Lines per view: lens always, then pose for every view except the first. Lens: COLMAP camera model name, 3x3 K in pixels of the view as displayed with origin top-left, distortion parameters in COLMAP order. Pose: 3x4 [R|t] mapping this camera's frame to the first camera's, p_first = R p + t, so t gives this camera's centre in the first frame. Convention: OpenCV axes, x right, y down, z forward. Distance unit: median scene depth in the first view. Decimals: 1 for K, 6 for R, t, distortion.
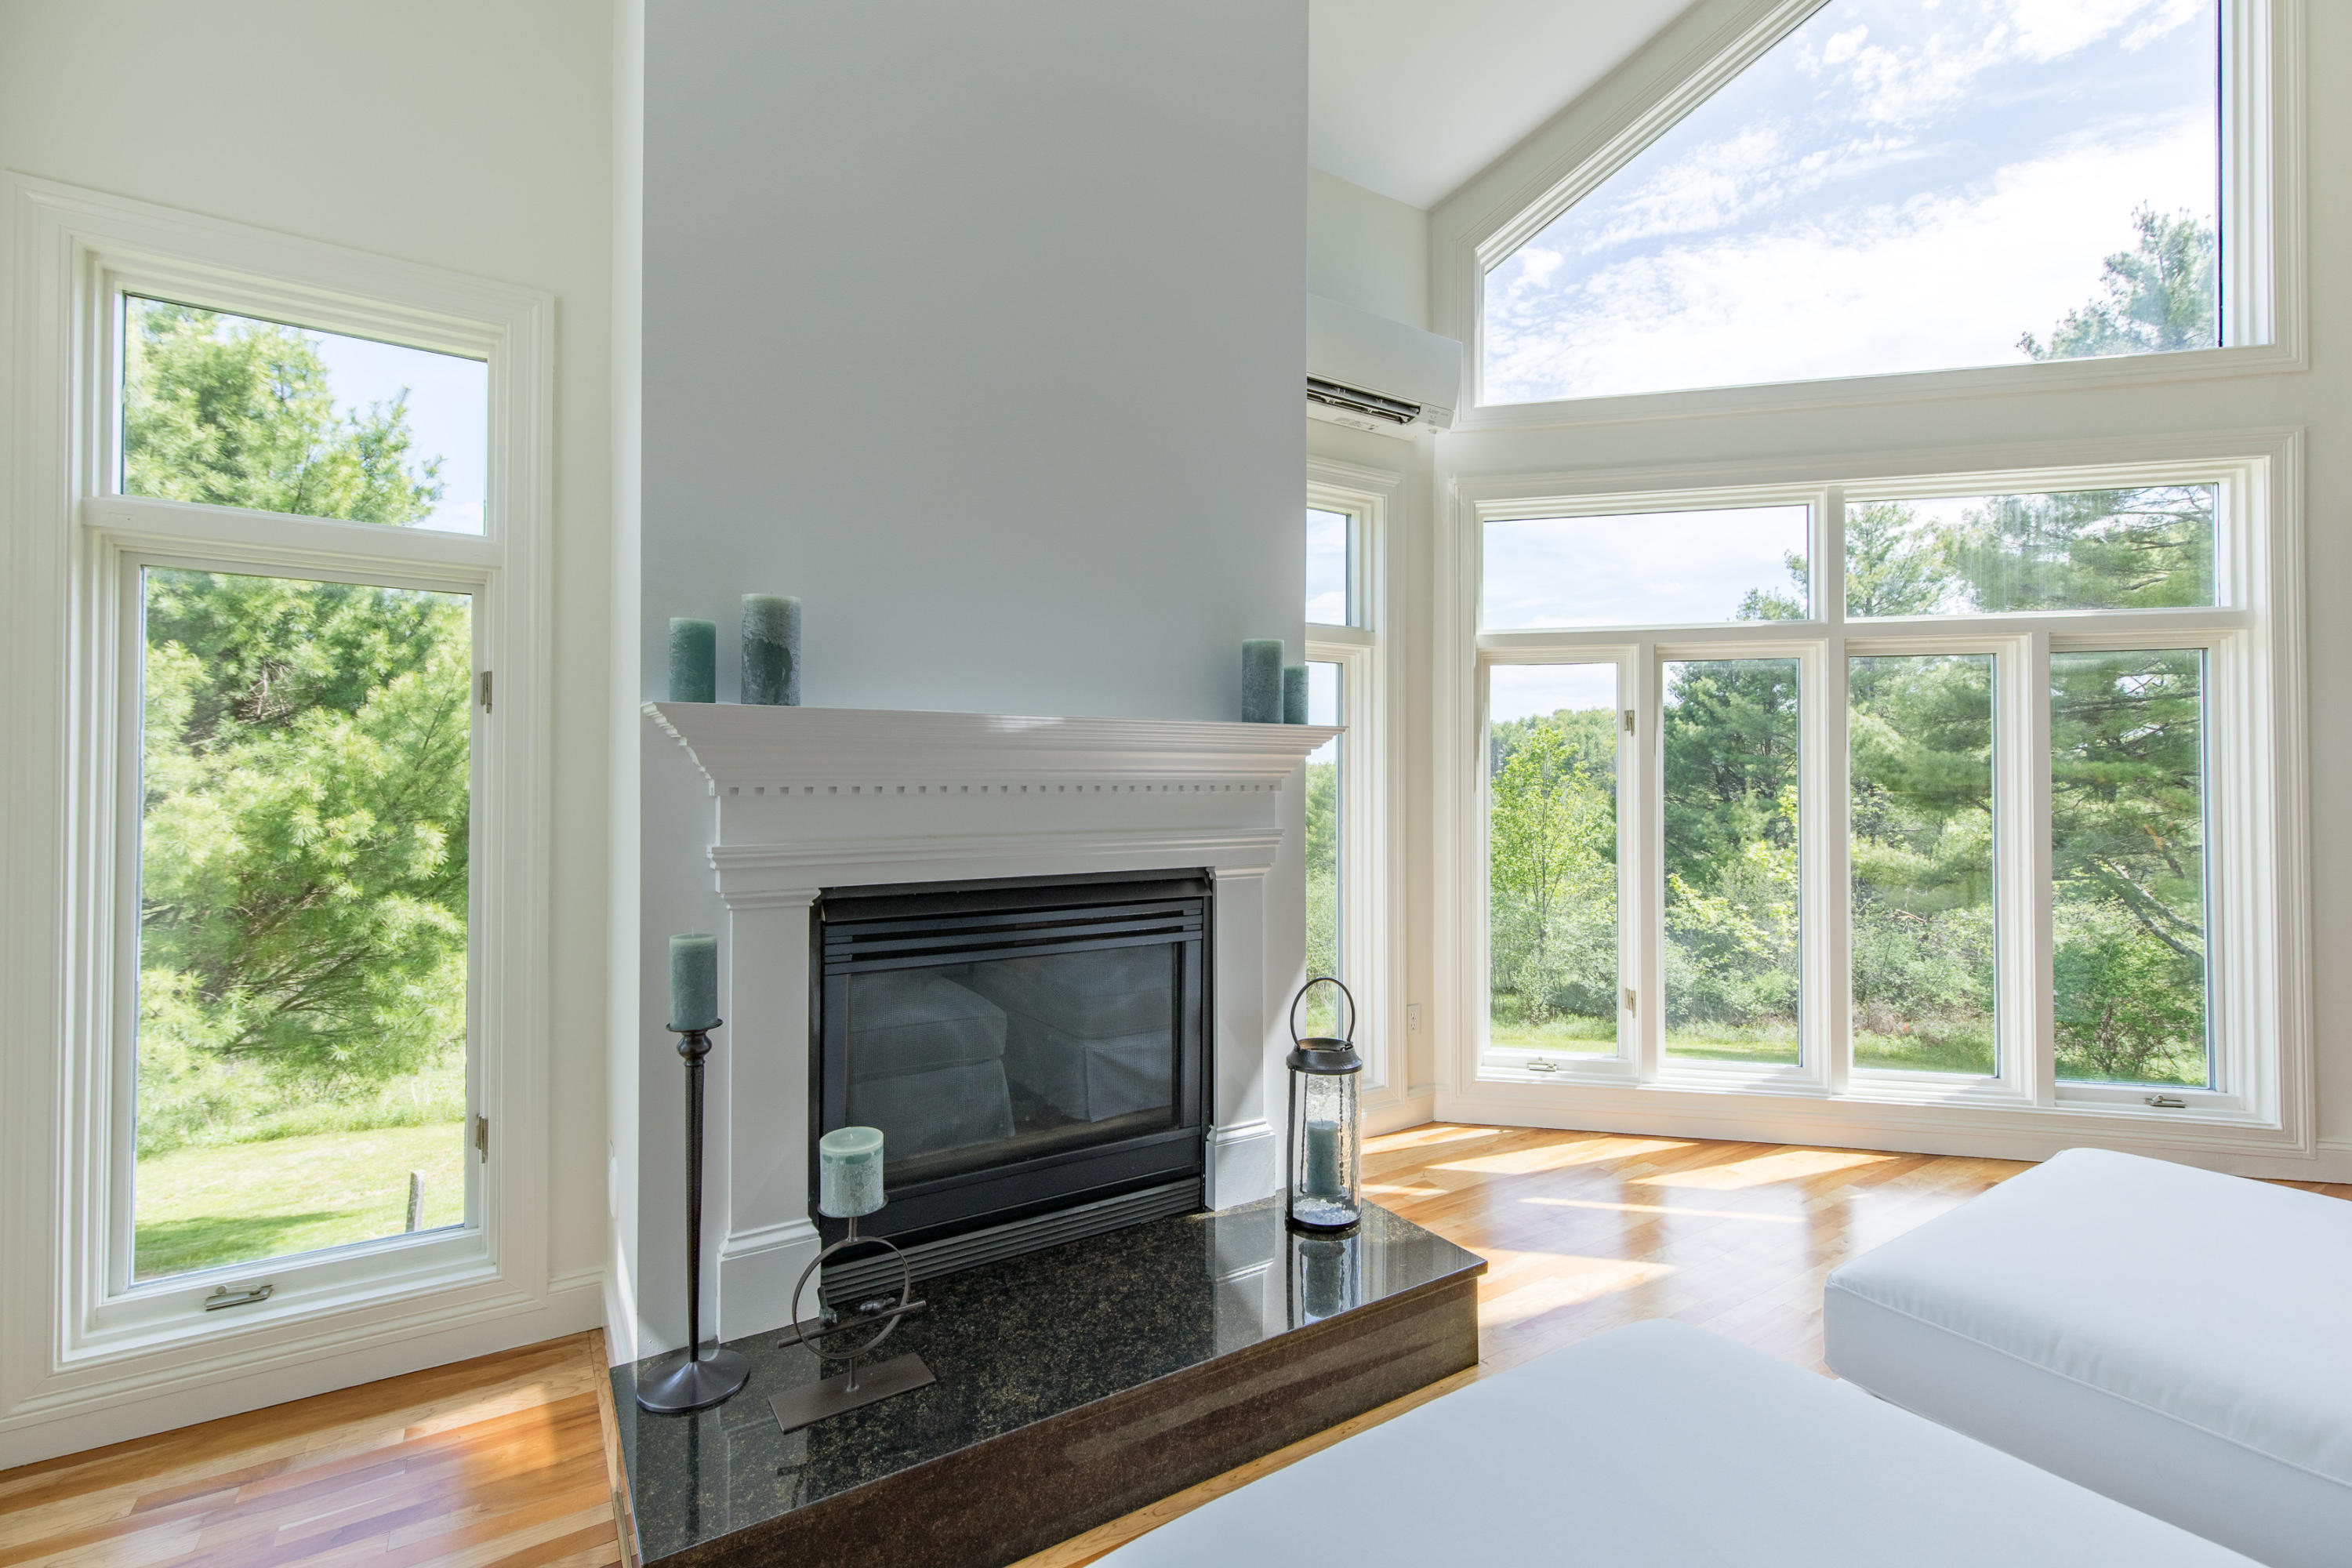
lens RADIAL K [[1062.1, 0, 1174.4], [0, 1062.1, 788.8], [0, 0, 1]] dist [0.001996, 0.000087]
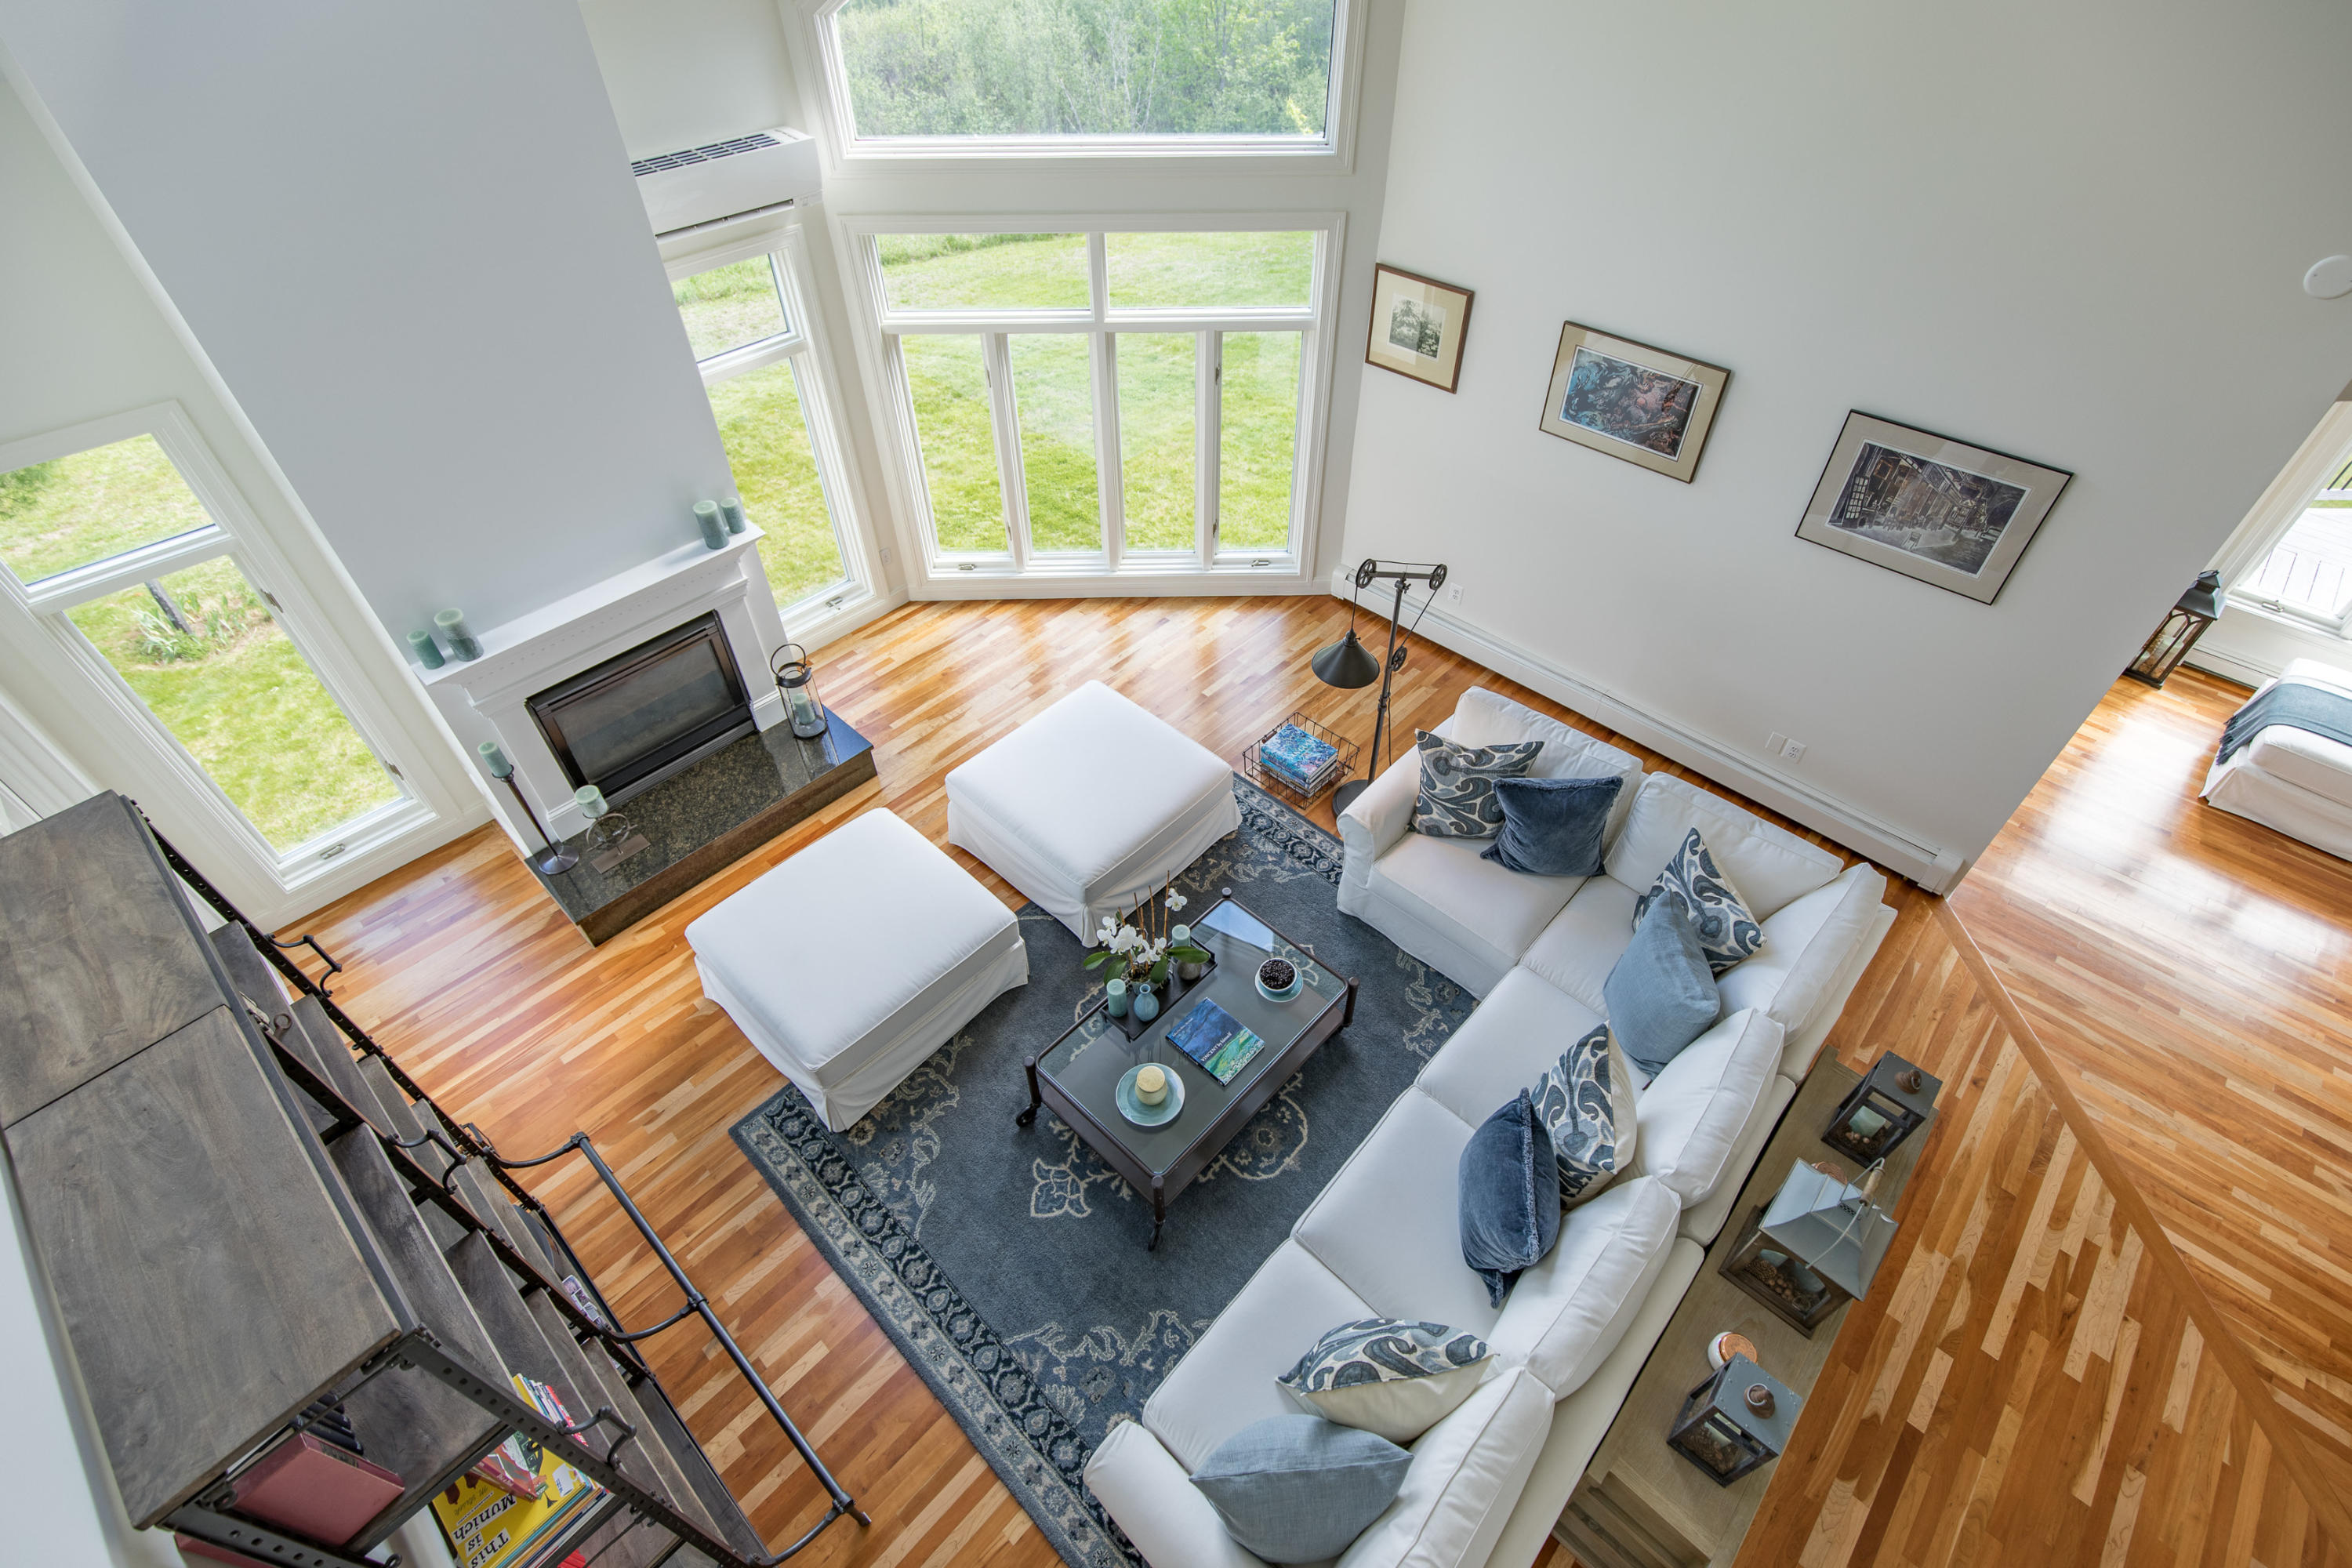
lens RADIAL K [[1062.1, 0, 1173.1], [0, 1062.1, 778.3], [0, 0, 1]] dist [0.001996, 0.000087]
pose [[0.970192, -0.171236, 0.171479, 0.647740], [-0.000199, 0.707044, 0.707170, -1.517641], [-0.242336, -0.686125, 0.685934, -1.118232]]
